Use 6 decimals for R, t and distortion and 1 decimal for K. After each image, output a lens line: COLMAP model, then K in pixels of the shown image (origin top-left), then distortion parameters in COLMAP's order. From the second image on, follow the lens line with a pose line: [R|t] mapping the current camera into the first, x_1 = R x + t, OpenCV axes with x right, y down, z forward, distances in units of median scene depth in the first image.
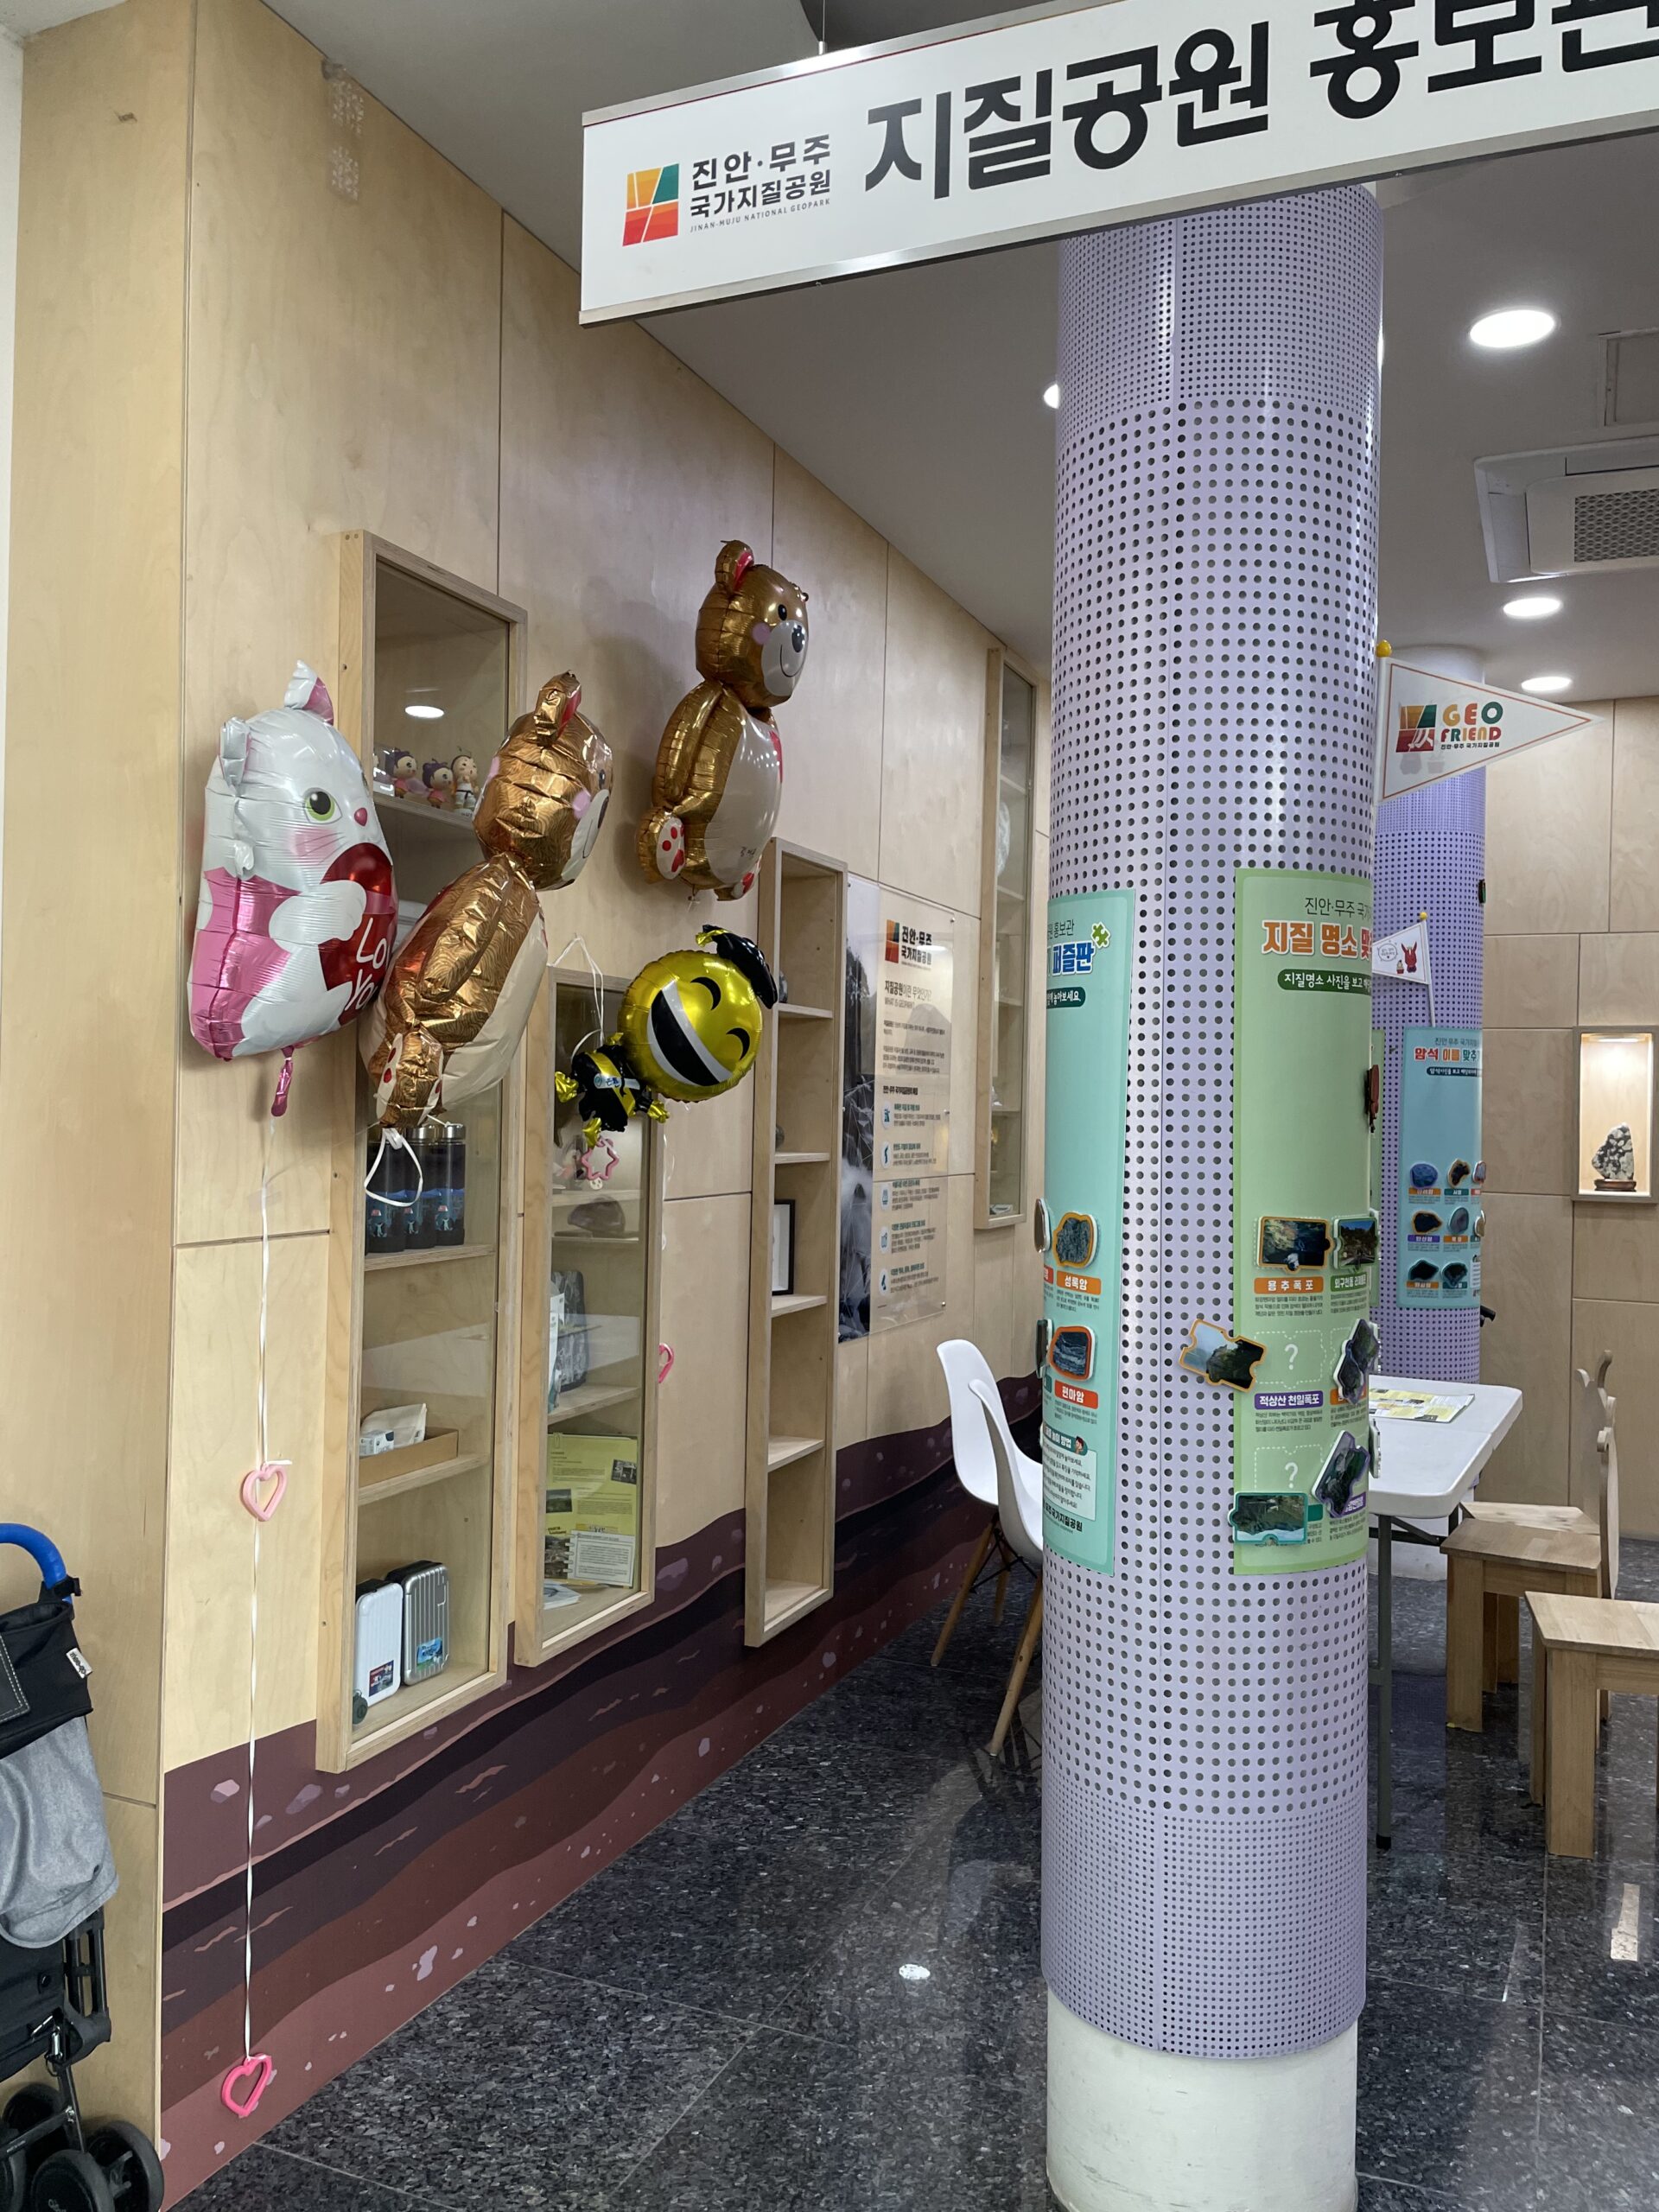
lens RADIAL K [[1683.9, 0, 831.3], [0, 1683.9, 1098.2], [0, 0, 1]] dist [0.080070, -0.107211]
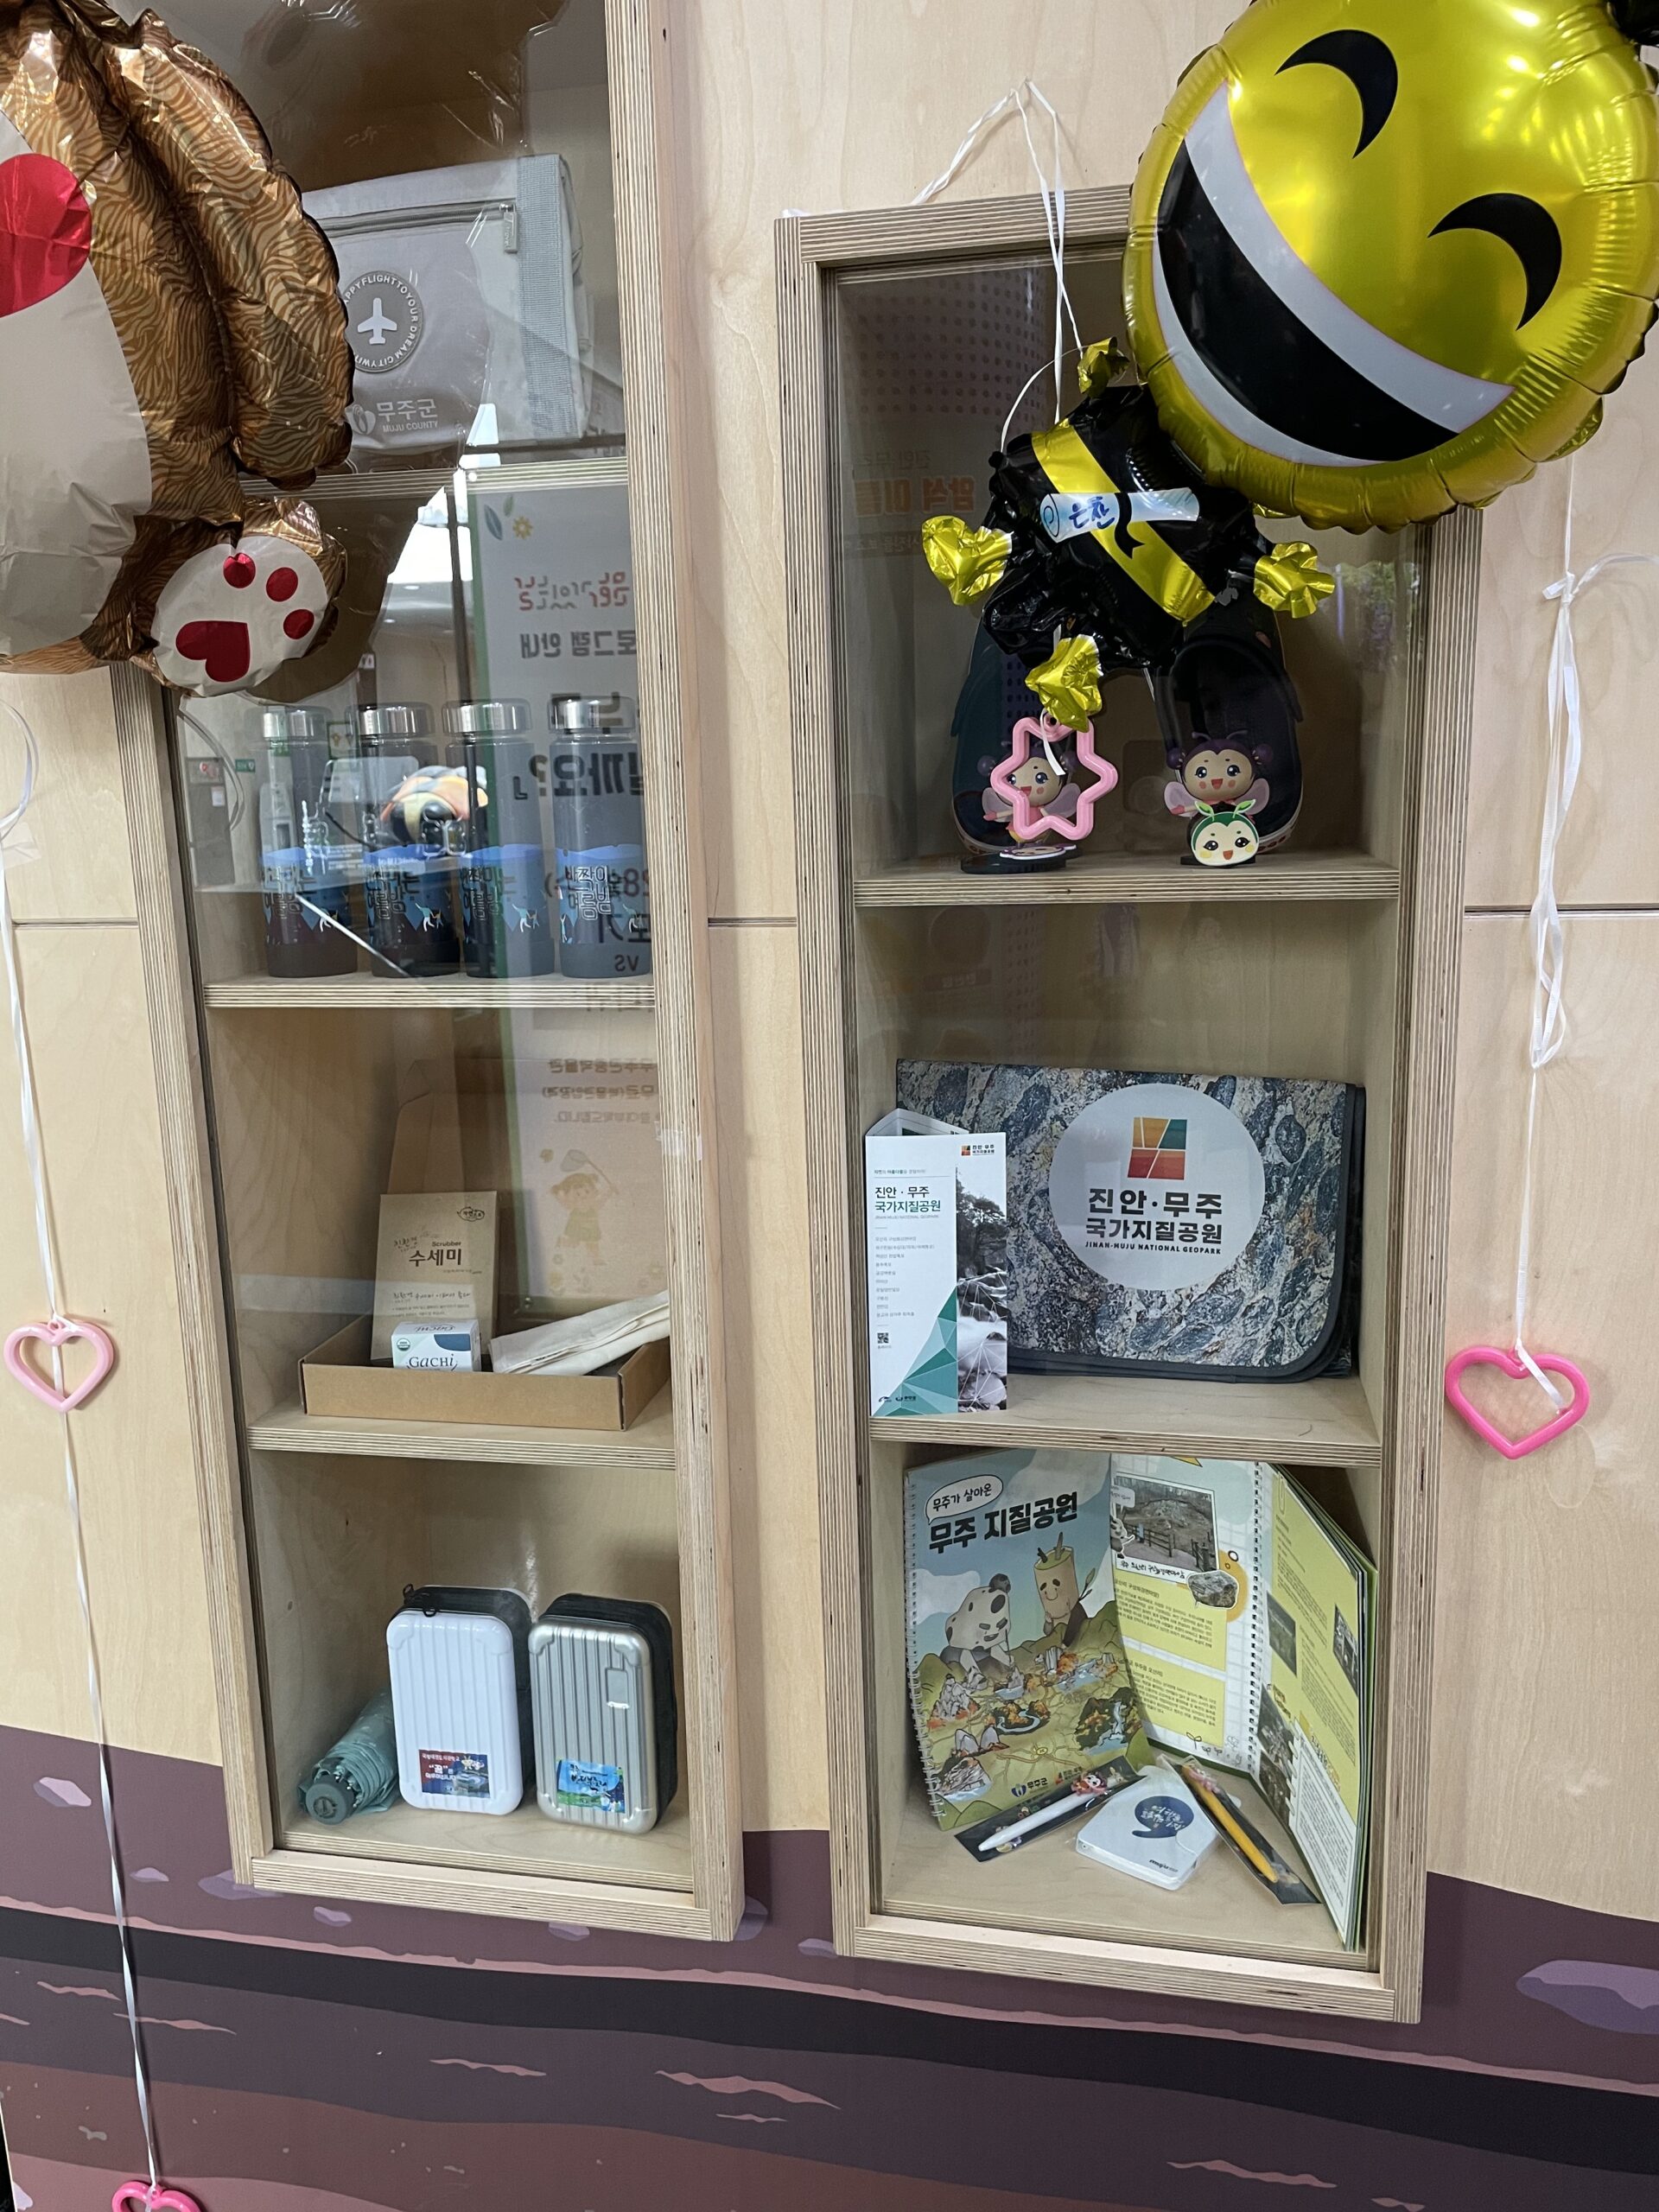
lens RADIAL K [[1695.6, 0, 806.0], [0, 1695.6, 1109.4], [0, 0, 1]] dist [0.119664, -0.207250]
pose [[0.188560, 0.171420, -0.966985, 0.199468], [0.041844, 0.982351, 0.182304, 0.040791], [0.981170, -0.074838, 0.178060, 0.878500]]
